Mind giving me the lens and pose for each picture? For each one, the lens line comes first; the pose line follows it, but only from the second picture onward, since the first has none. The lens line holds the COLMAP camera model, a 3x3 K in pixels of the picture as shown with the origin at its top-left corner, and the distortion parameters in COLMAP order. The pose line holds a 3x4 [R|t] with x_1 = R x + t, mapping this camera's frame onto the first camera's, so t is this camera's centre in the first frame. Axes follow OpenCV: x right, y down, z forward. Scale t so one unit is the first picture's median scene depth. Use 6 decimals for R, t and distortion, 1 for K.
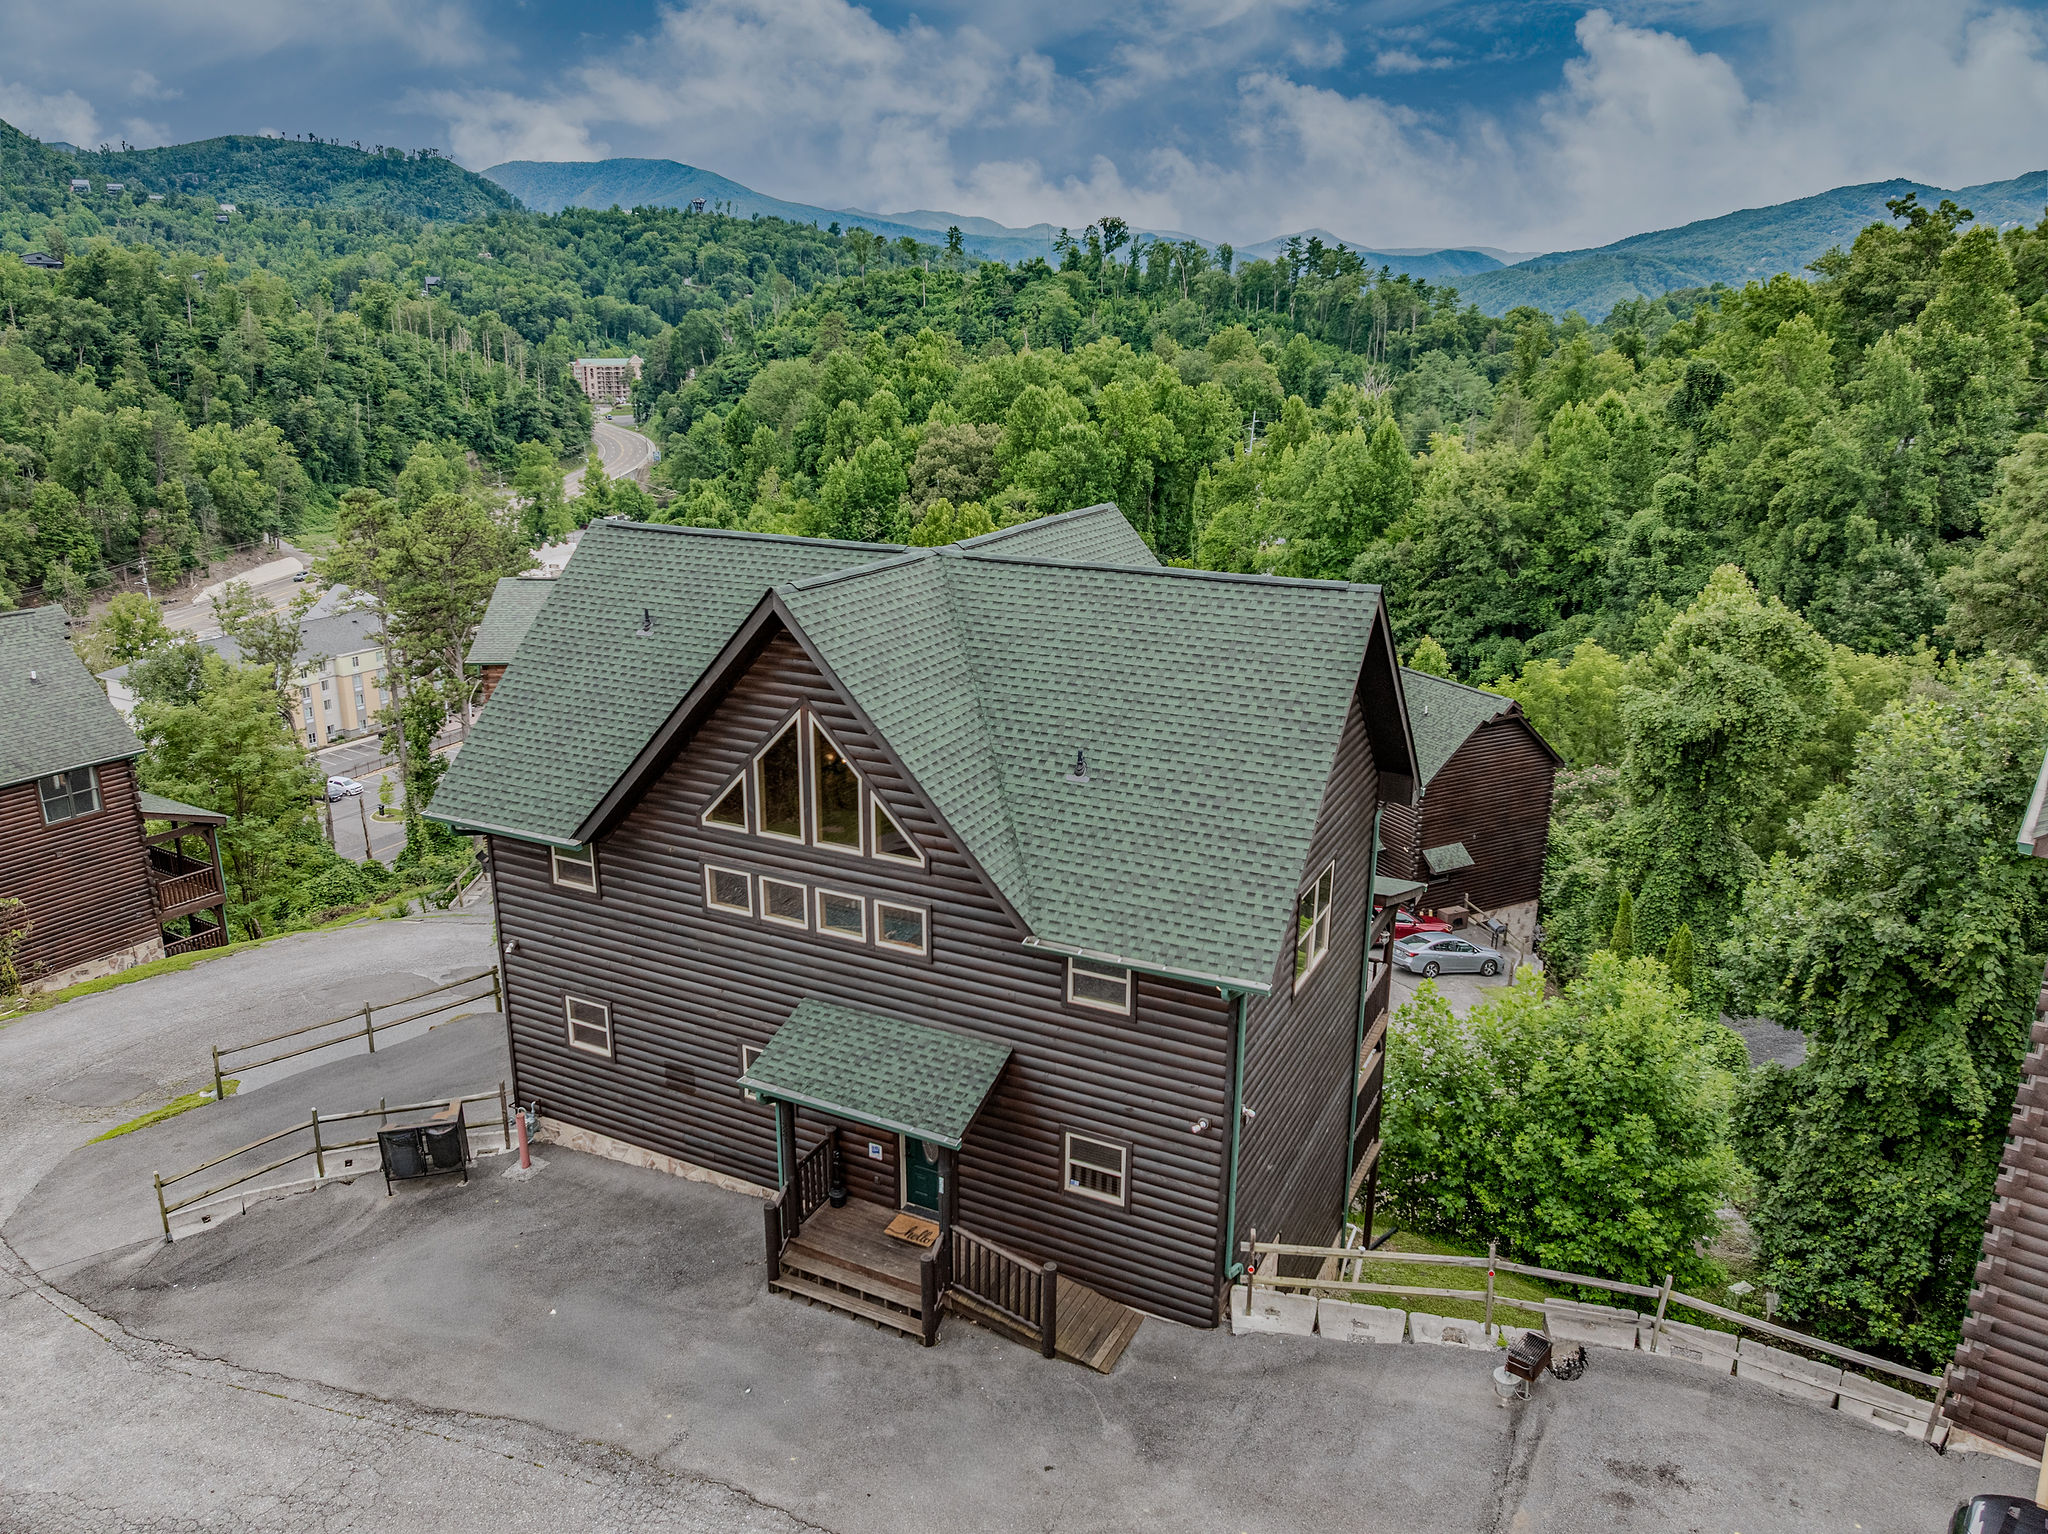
lens RADIAL K [[1417.1, 0, 1024.0], [0, 1417.1, 767.0], [0, 0, 1]] dist [-0.044826, 0.016092]
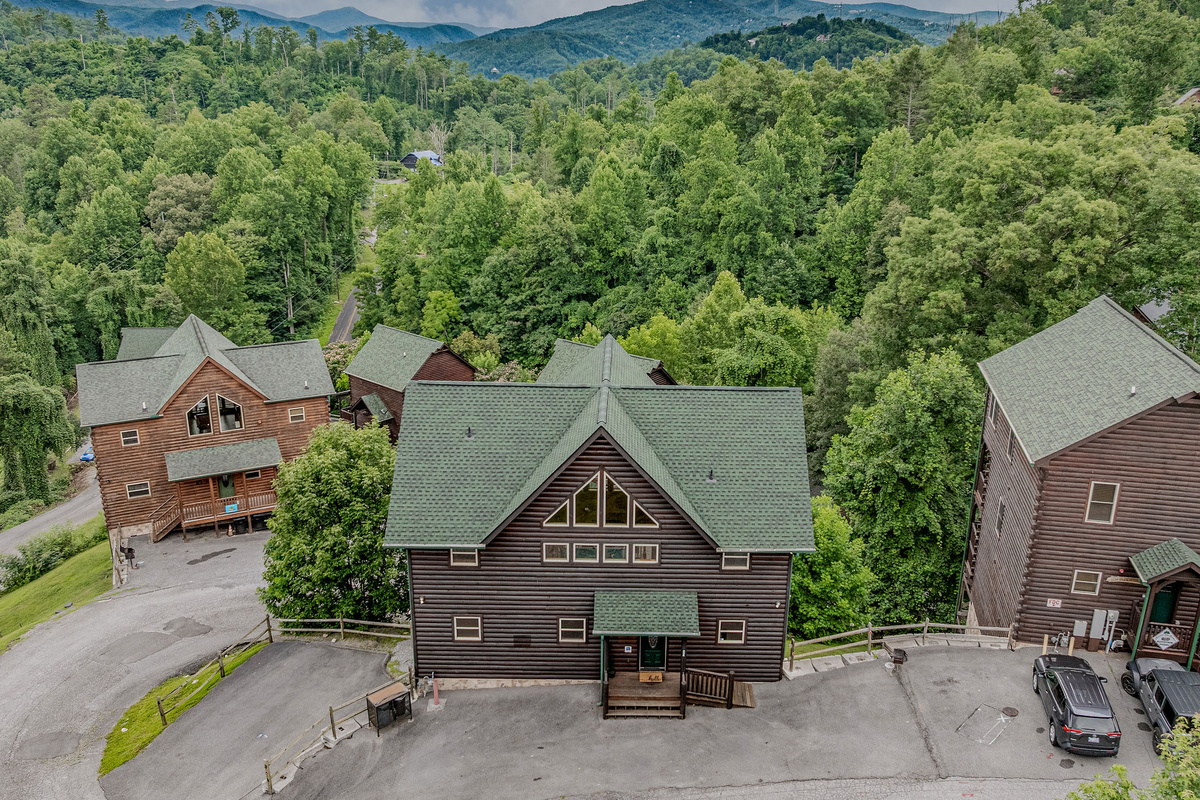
lens RADIAL K [[920.7, 0, 638.3], [0, 920.7, 394.6], [0, 0, 1]] dist [-0.029066, -0.009889]
pose [[0.889292, -0.132874, 0.437612, -0.131801], [0.118827, 0.991132, 0.059468, -0.043771], [-0.441633, -0.000884, 0.897195, -0.068906]]
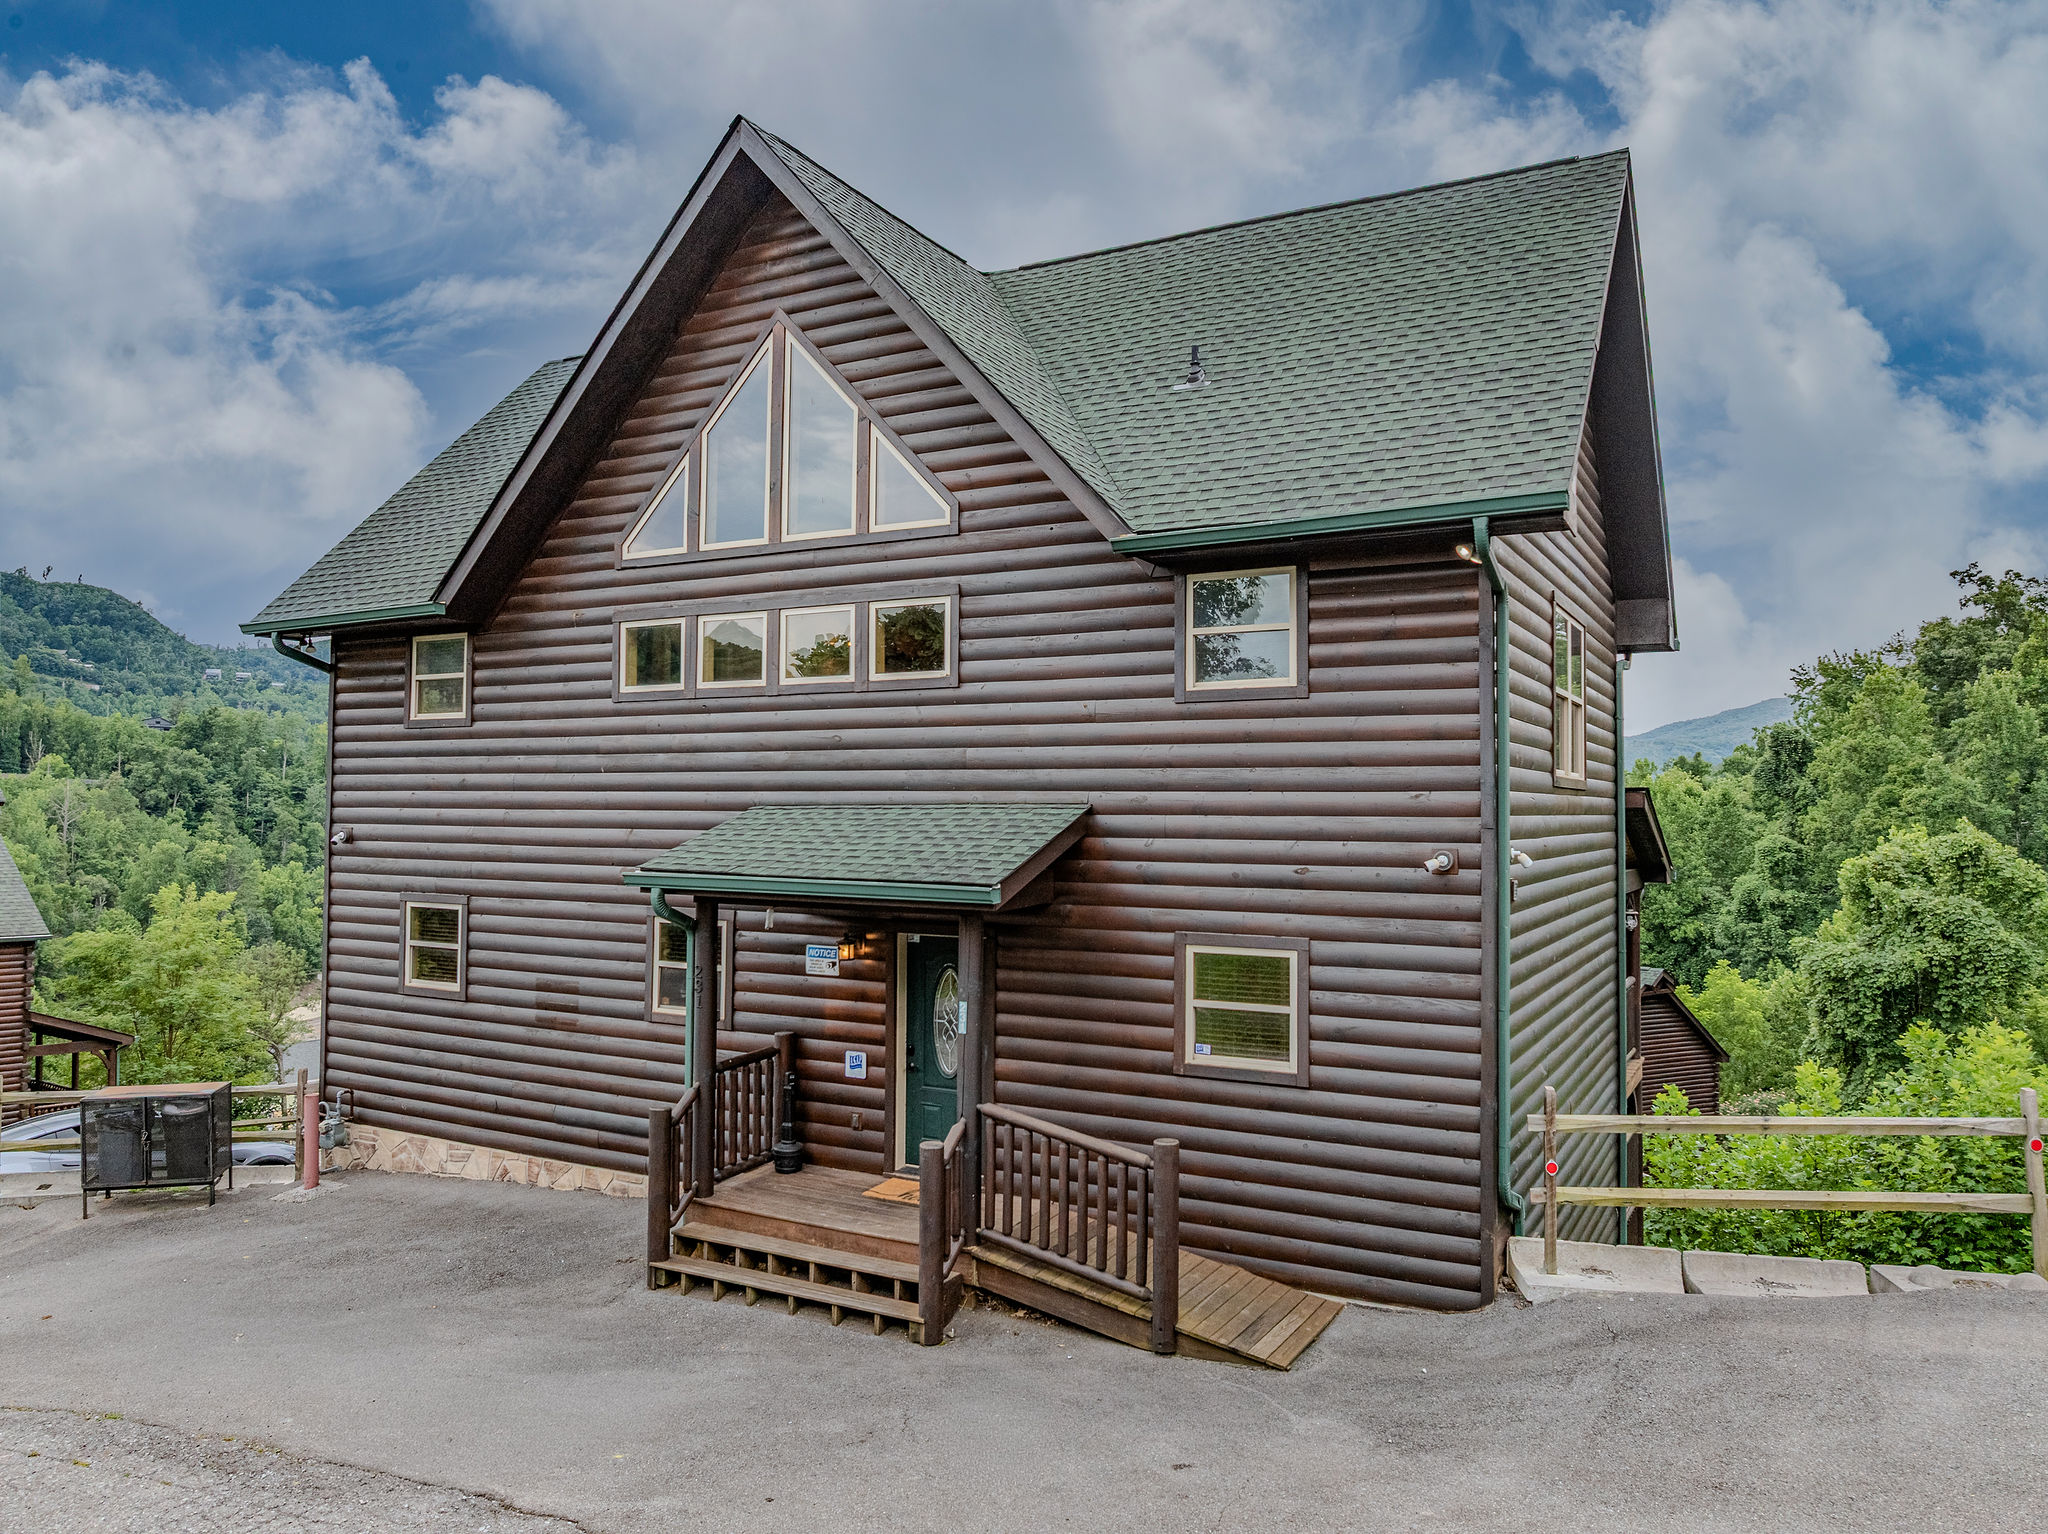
lens RADIAL K [[1432.1, 0, 1024.0], [0, 1432.1, 767.0], [0, 0, 1]] dist [-0.059150, 0.029013]
pose [[0.999222, 0.000180, -0.039447, -0.002208], [-0.013039, 0.945289, -0.325975, 0.065773], [0.037231, 0.326235, 0.944555, 0.075871]]
